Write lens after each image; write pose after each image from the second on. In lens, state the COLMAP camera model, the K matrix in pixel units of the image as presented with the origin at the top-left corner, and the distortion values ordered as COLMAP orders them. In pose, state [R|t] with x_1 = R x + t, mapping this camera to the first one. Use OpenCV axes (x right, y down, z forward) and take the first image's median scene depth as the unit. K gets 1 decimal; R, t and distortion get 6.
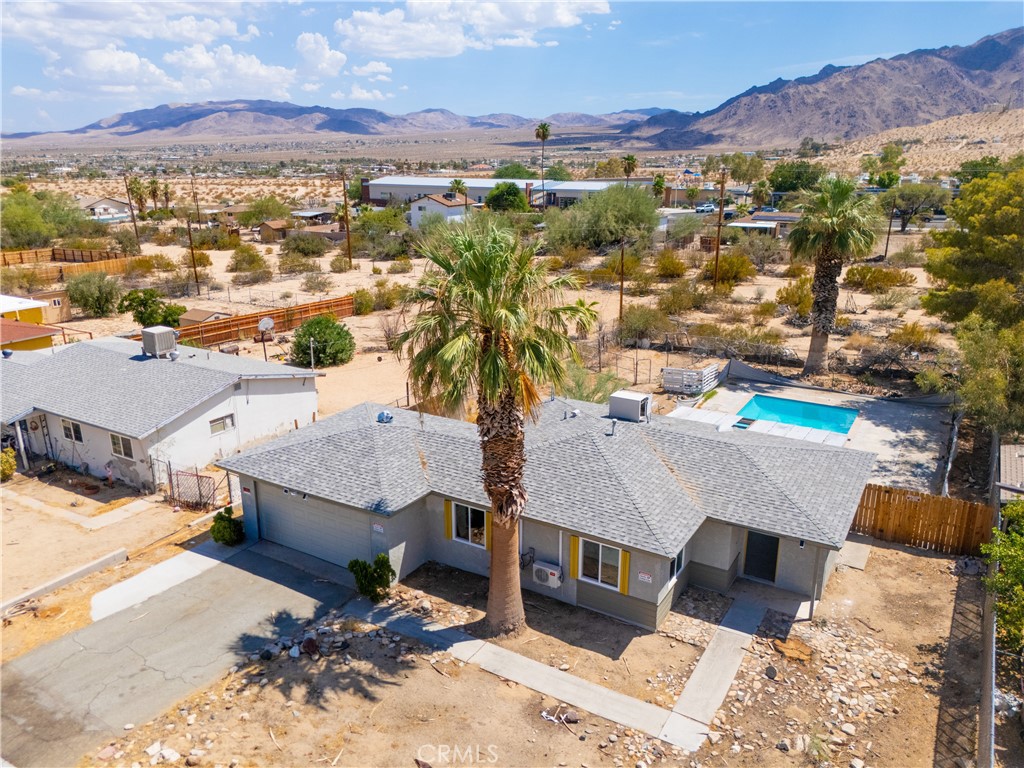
lens RADIAL K [[761.2, 0, 512.0], [0, 761.2, 384.0], [0, 0, 1]] dist [0.060513, -0.054328]
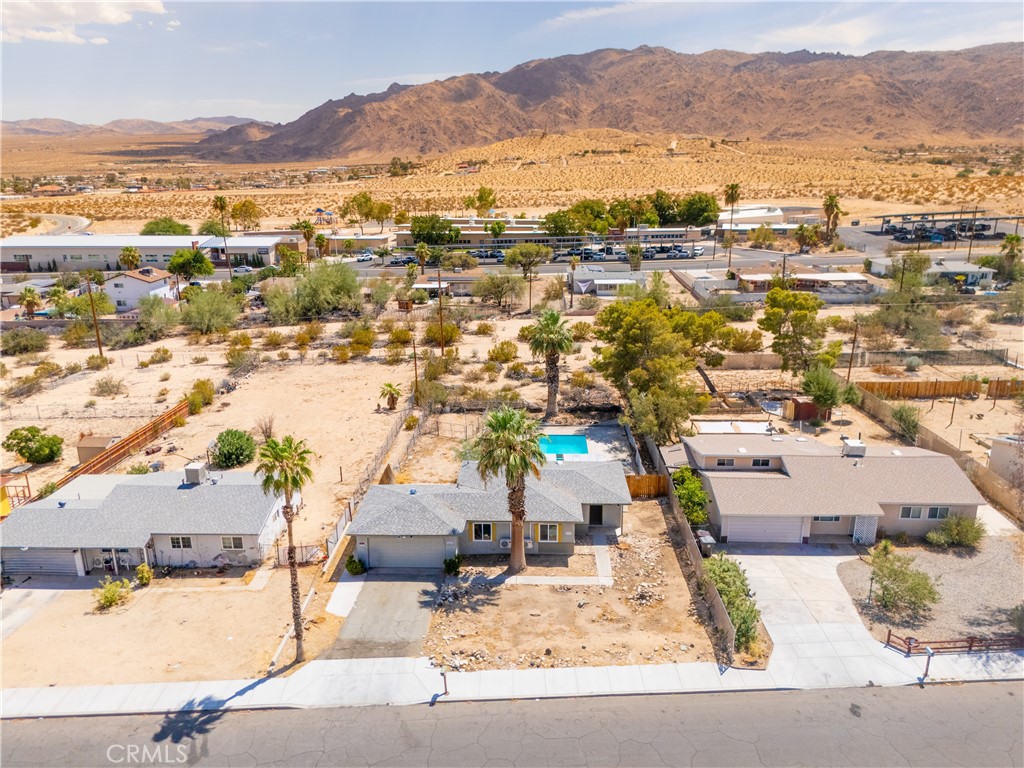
lens RADIAL K [[761.2, 0, 512.0], [0, 761.2, 384.0], [0, 0, 1]] dist [0.060513, -0.054328]
pose [[0.873326, -0.144480, 0.465217, -0.985204], [0.148956, 0.988465, 0.027356, -0.294668], [-0.463803, 0.045406, 0.884774, -1.033936]]
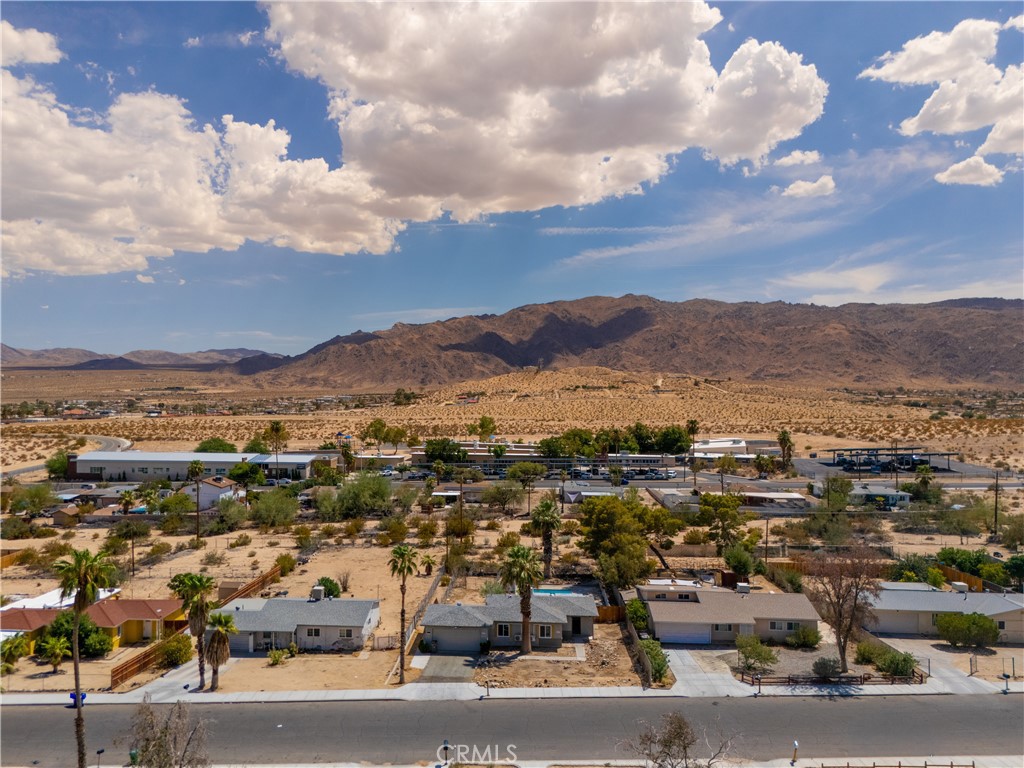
lens RADIAL K [[770.3, 0, 492.2], [0, 770.3, 384.6], [0, 0, 1]] dist [0.086252, -0.099756]
pose [[0.882228, 0.013270, 0.470635, -1.856706], [0.125751, 0.956648, -0.262701, 0.042133], [-0.453718, 0.290945, 0.842313, -2.362034]]
